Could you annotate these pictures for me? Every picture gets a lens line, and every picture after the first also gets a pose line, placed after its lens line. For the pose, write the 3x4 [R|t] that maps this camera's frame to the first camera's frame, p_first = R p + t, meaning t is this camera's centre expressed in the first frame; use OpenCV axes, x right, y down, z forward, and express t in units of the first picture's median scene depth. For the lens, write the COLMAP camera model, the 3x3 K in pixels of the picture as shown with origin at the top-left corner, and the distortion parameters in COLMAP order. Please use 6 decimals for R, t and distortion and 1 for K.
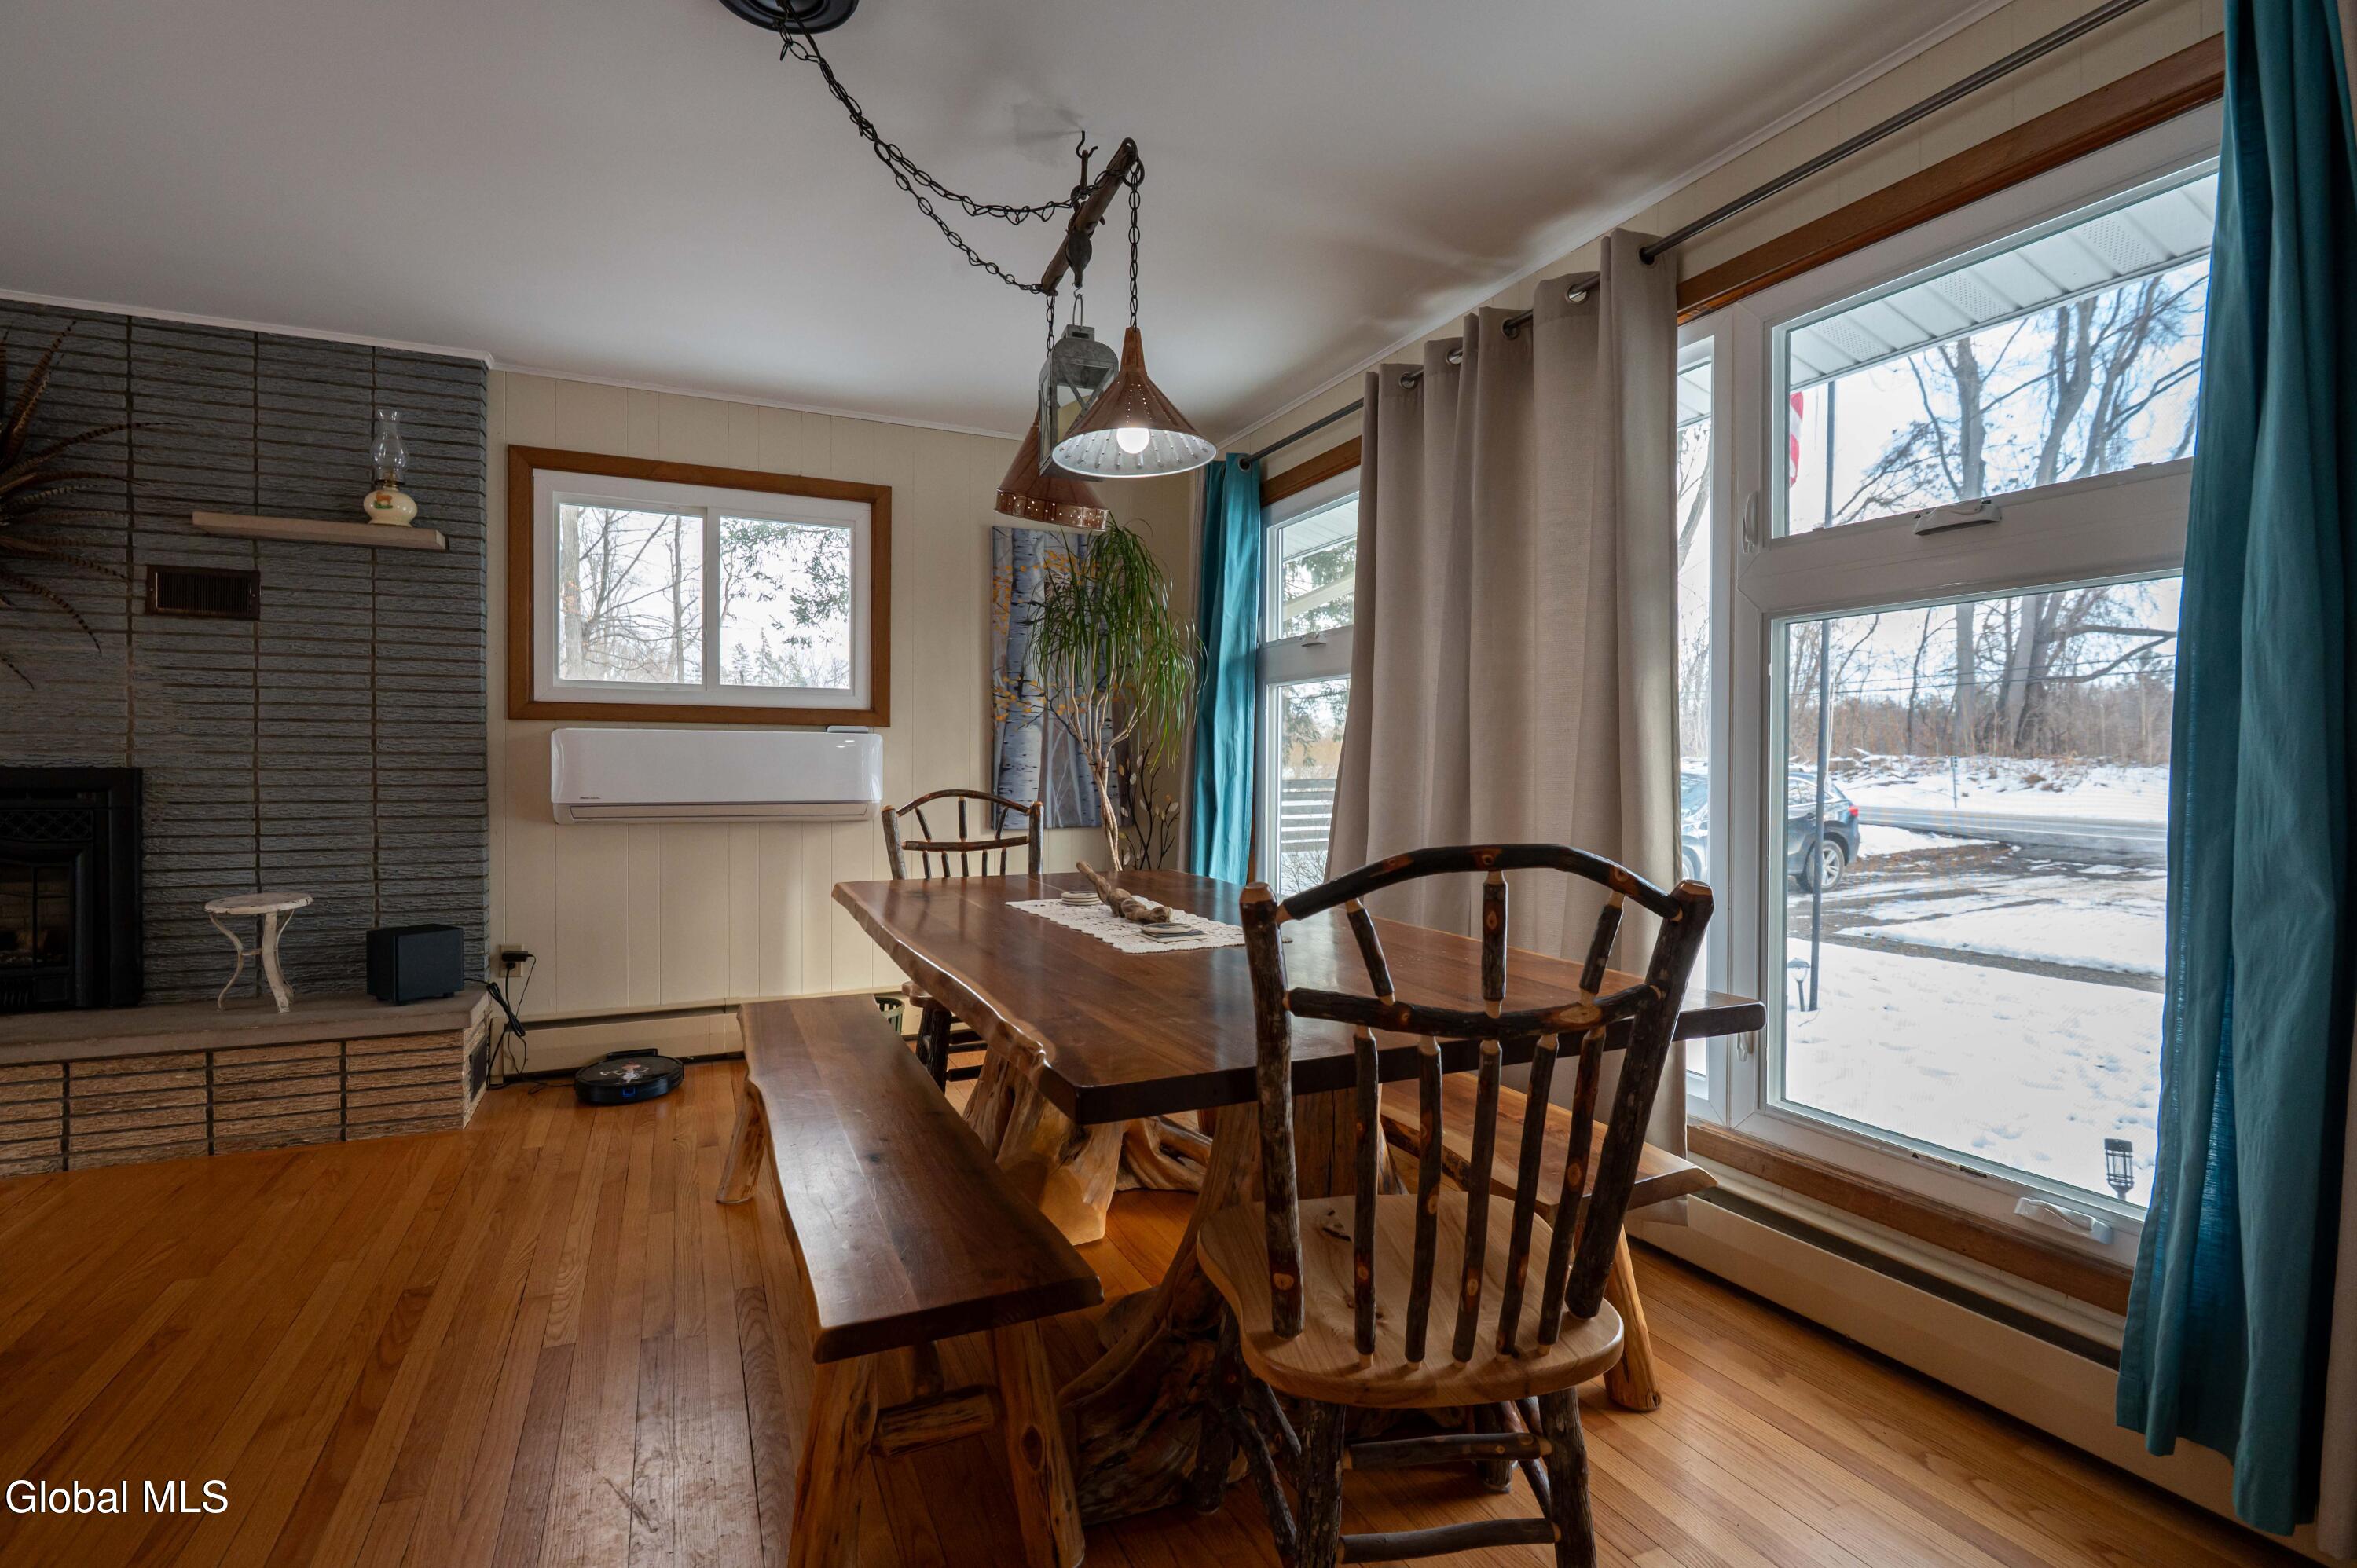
lens RADIAL K [[1089.0, 0, 1184.5], [0, 1089.0, 782.0], [0, 0, 1]] dist [-0.014192, -0.001399]
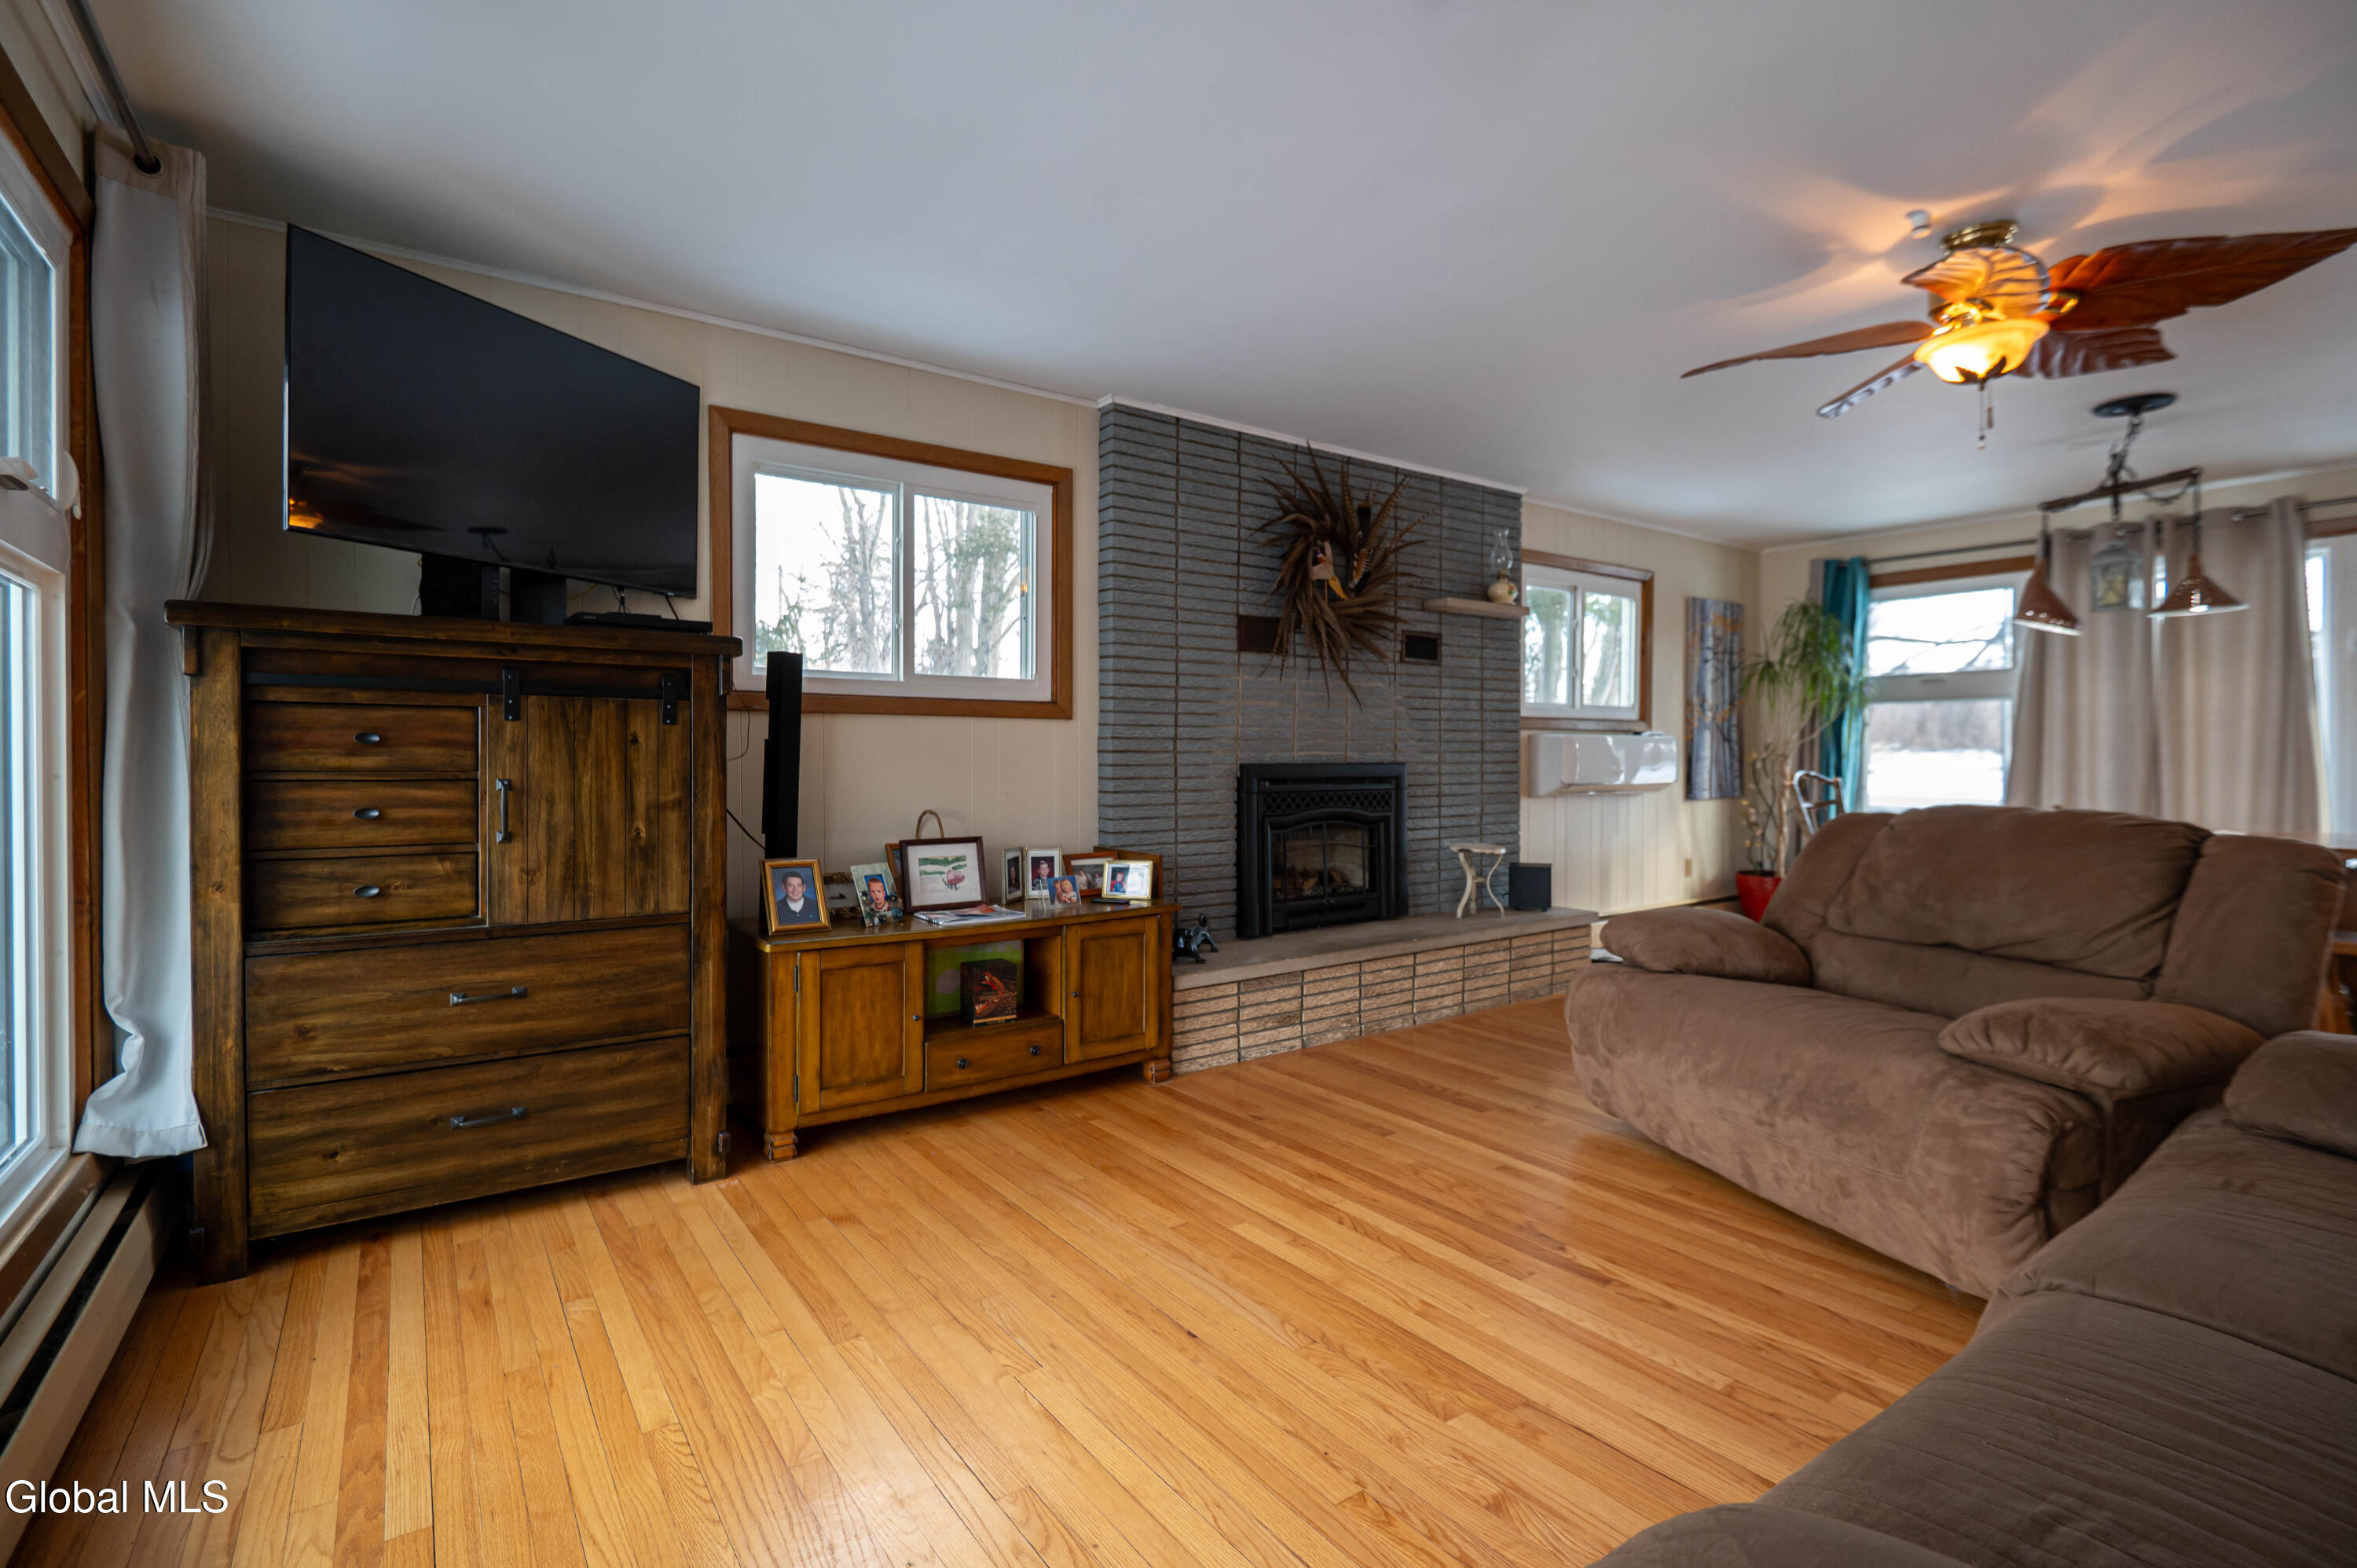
lens RADIAL K [[1089.0, 0, 1180.5], [0, 1089.0, 770.2], [0, 0, 1]] dist [-0.014192, -0.001399]
pose [[0.985401, -0.004897, 0.170181, -1.443520], [0.003687, 0.999966, 0.007421, -0.013496], [-0.170211, -0.006685, 0.985385, -0.449783]]
